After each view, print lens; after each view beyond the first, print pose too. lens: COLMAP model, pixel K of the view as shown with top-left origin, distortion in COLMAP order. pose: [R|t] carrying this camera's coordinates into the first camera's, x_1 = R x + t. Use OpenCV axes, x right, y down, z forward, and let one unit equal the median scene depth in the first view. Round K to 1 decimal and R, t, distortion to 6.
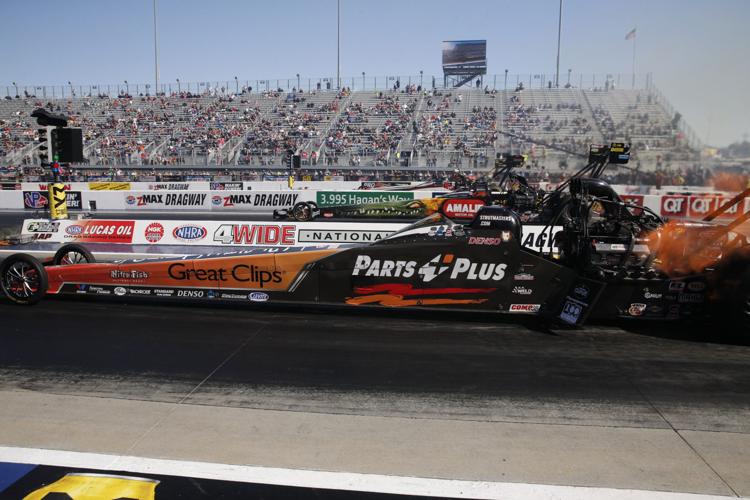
lens RADIAL K [[513.8, 0, 375.0], [0, 513.8, 250.0], [0, 0, 1]] dist [-0.109103, 0.086940]
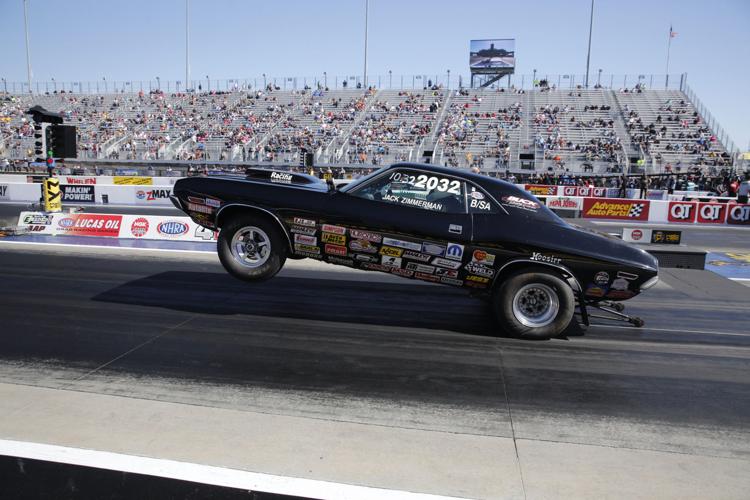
lens RADIAL K [[513.8, 0, 375.0], [0, 513.8, 250.0], [0, 0, 1]] dist [-0.109103, 0.086940]
pose [[0.998243, 0.025413, -0.053536, 0.098559], [-0.025253, 0.999674, 0.003656, -0.003675], [0.053611, -0.002298, 0.998559, -0.006721]]
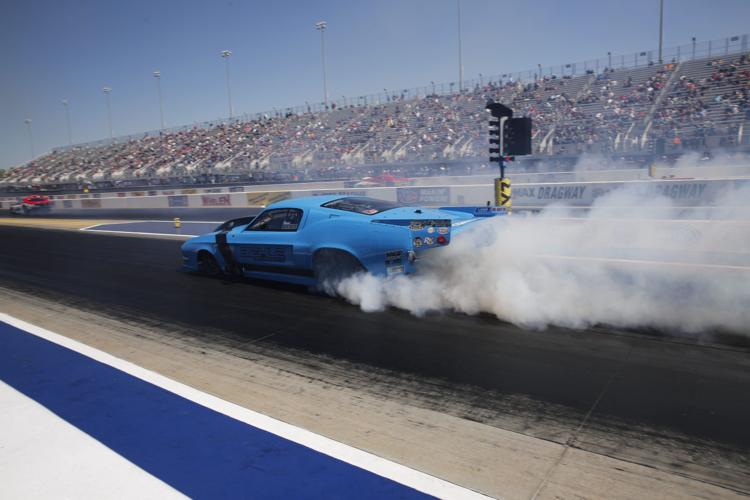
lens RADIAL K [[513.8, 0, 375.0], [0, 513.8, 250.0], [0, 0, 1]] dist [-0.109103, 0.086940]
pose [[0.855087, 0.029999, -0.517617, -0.347170], [-0.021181, 0.999513, 0.022936, -0.017488], [0.518052, -0.008649, 0.855305, 0.062101]]
